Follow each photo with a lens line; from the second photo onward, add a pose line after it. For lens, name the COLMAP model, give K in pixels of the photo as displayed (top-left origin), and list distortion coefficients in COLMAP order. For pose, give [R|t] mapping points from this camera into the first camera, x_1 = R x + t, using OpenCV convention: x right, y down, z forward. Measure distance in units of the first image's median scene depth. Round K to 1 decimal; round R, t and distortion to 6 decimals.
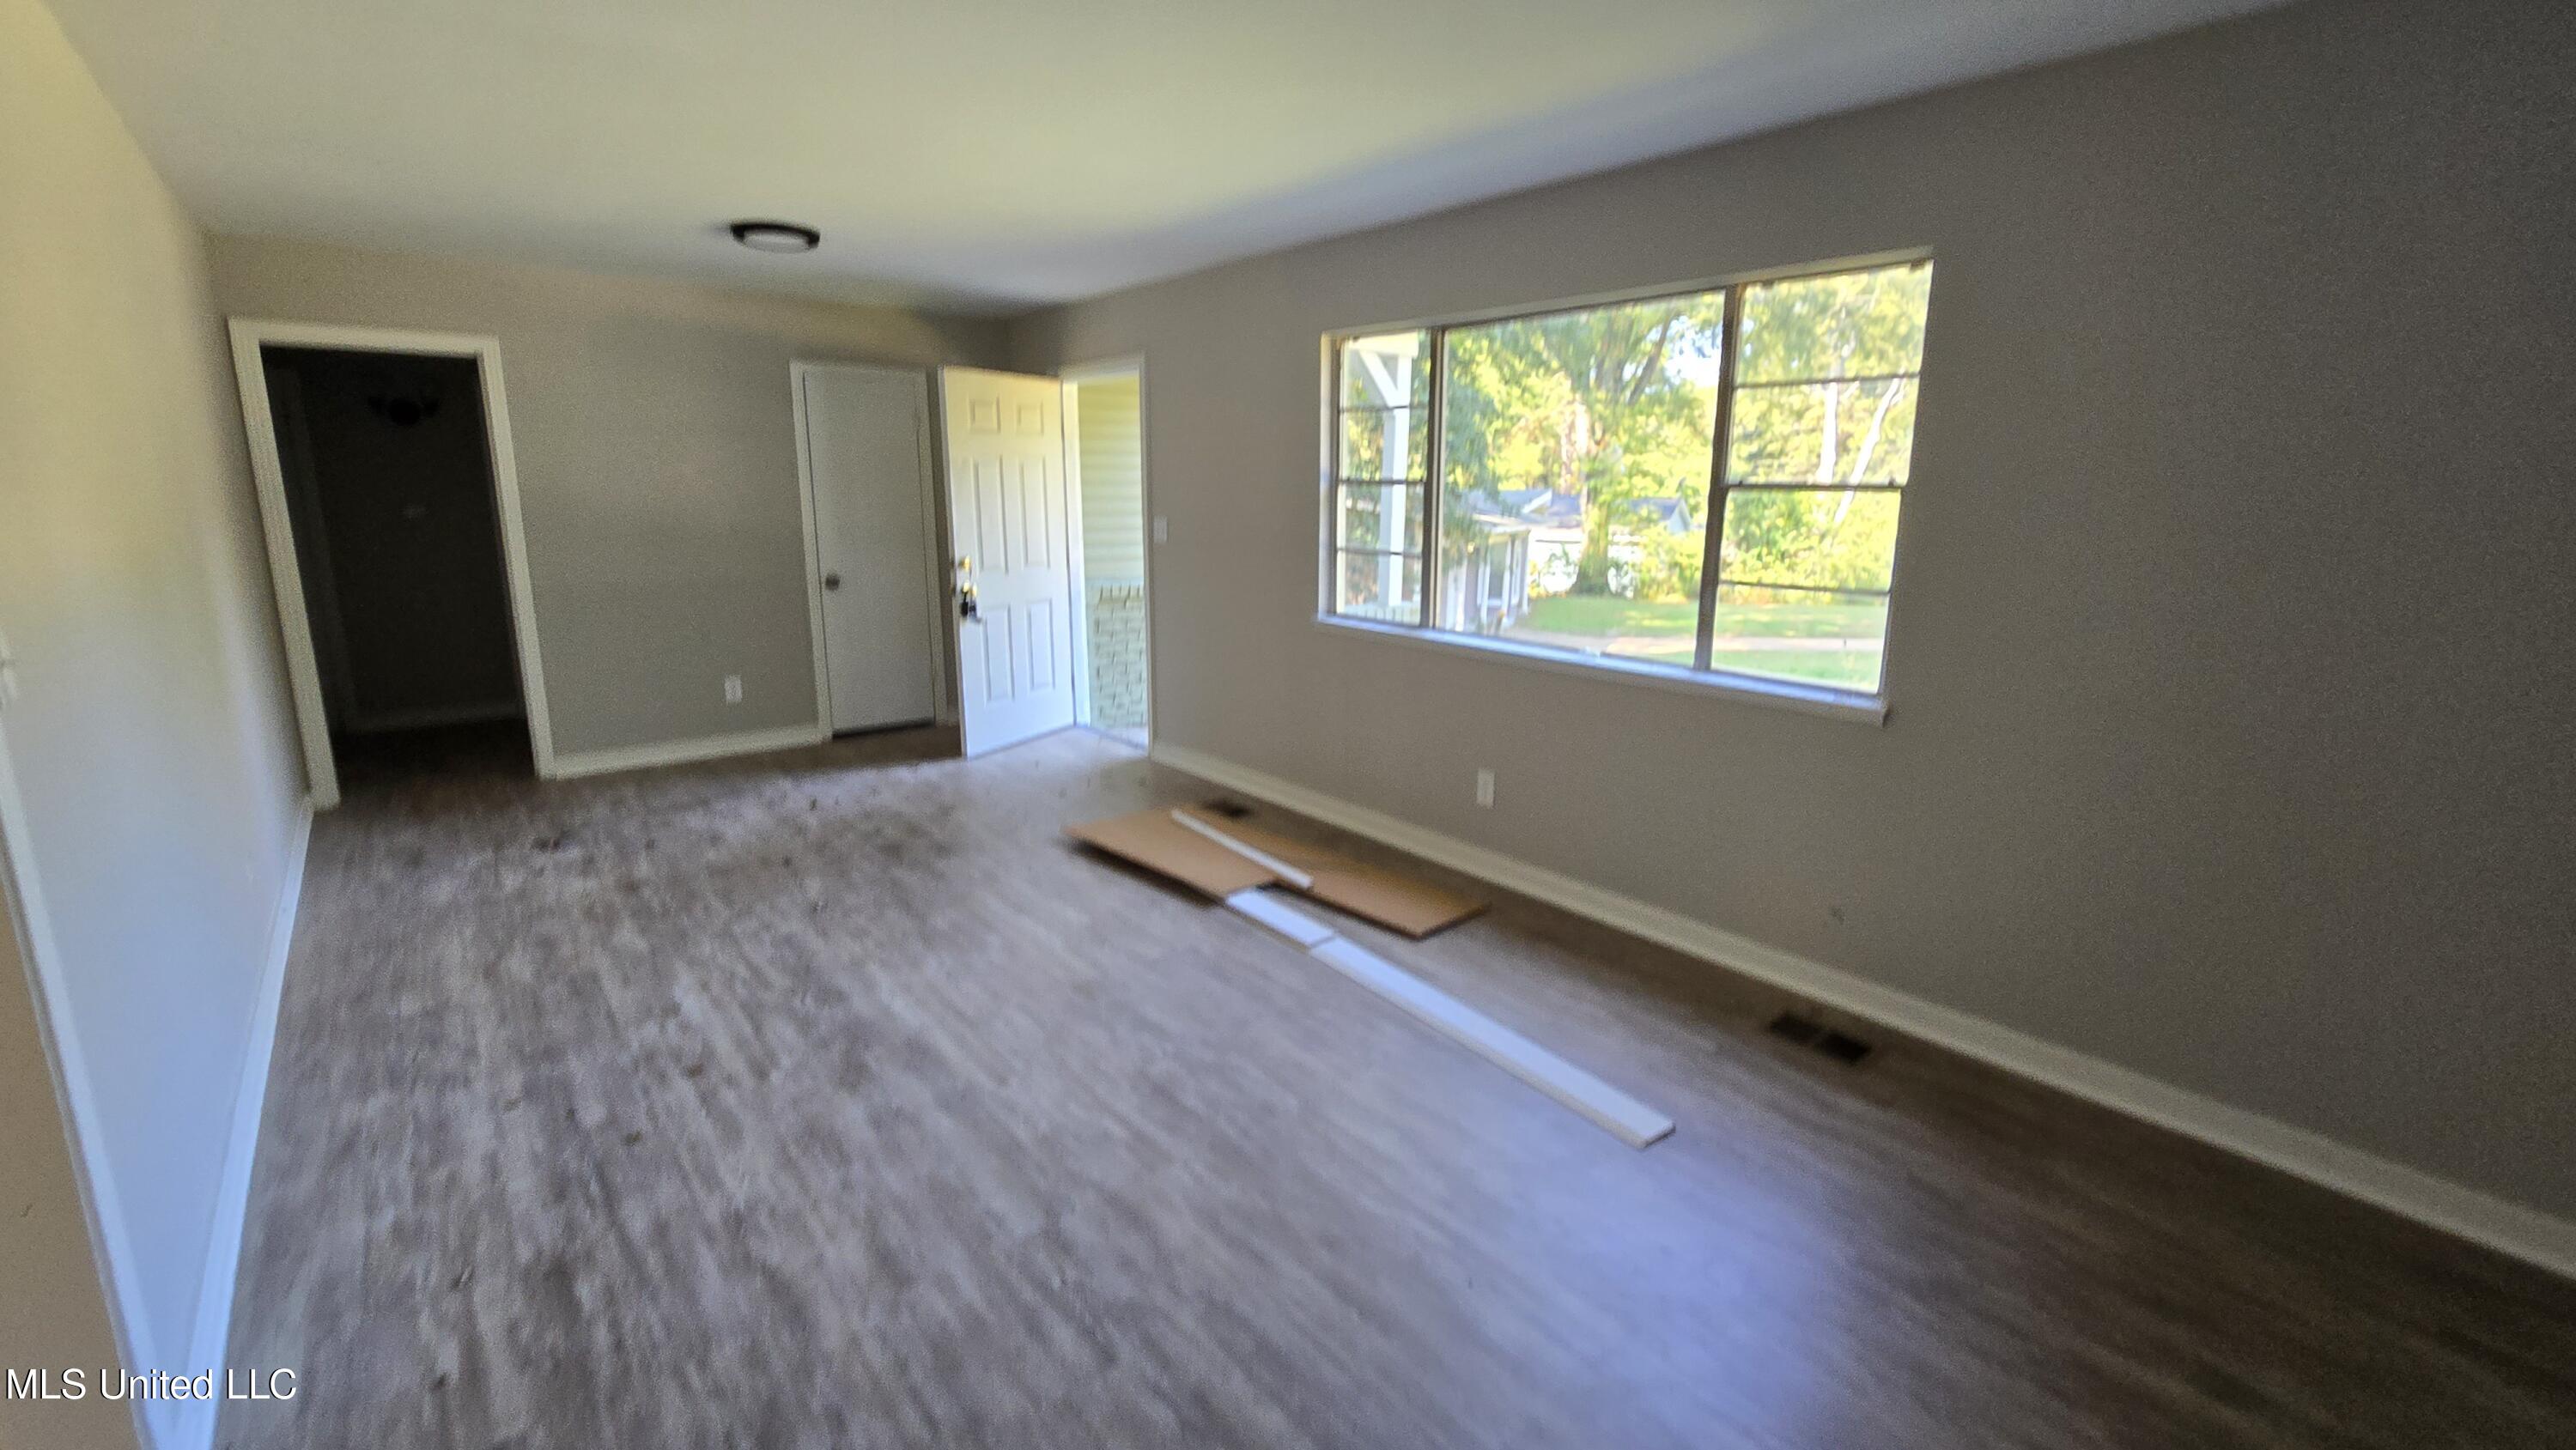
lens RADIAL K [[1058.9, 0, 1284.0], [0, 1058.9, 720.9], [0, 0, 1]] dist [-0.000420, 0.000310]
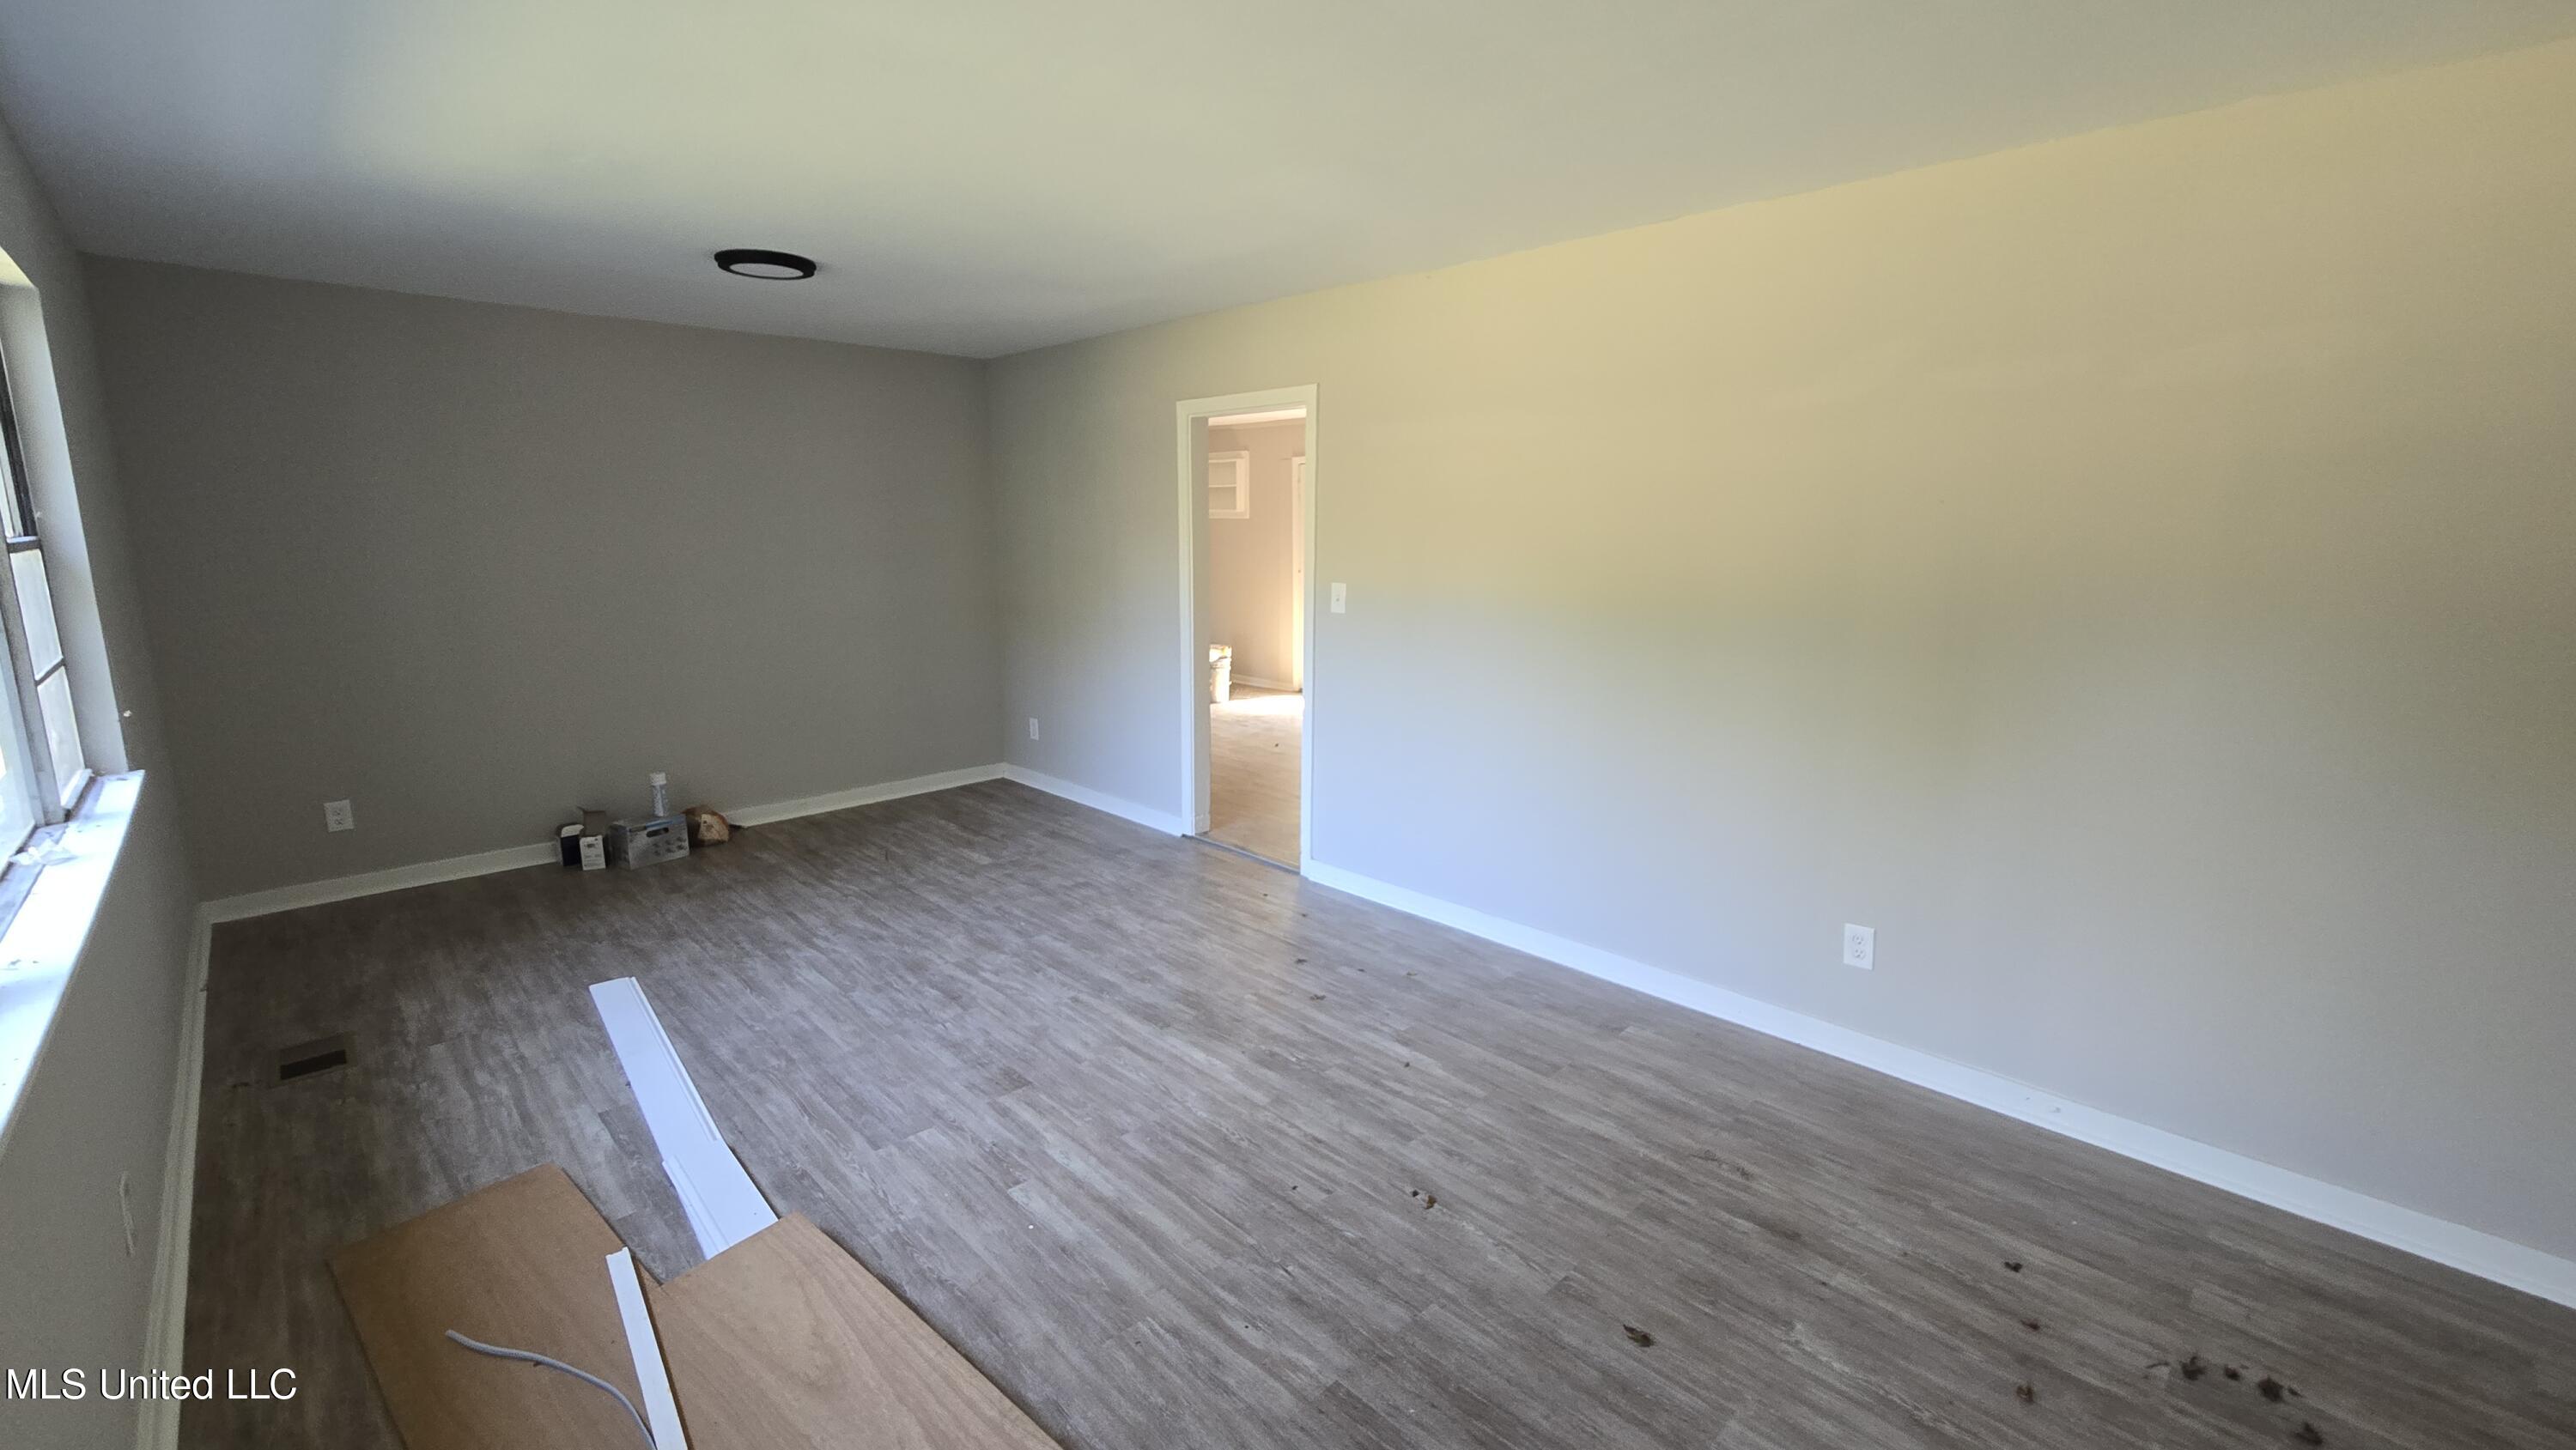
lens RADIAL K [[1058.9, 0, 1287.3], [0, 1058.9, 716.1], [0, 0, 1]] dist [-0.000420, 0.000310]
pose [[-0.996398, 0.002546, -0.084762, -0.403302], [-0.030768, 0.920583, 0.389334, -0.486459], [0.079022, 0.390539, -0.917188, 2.017799]]
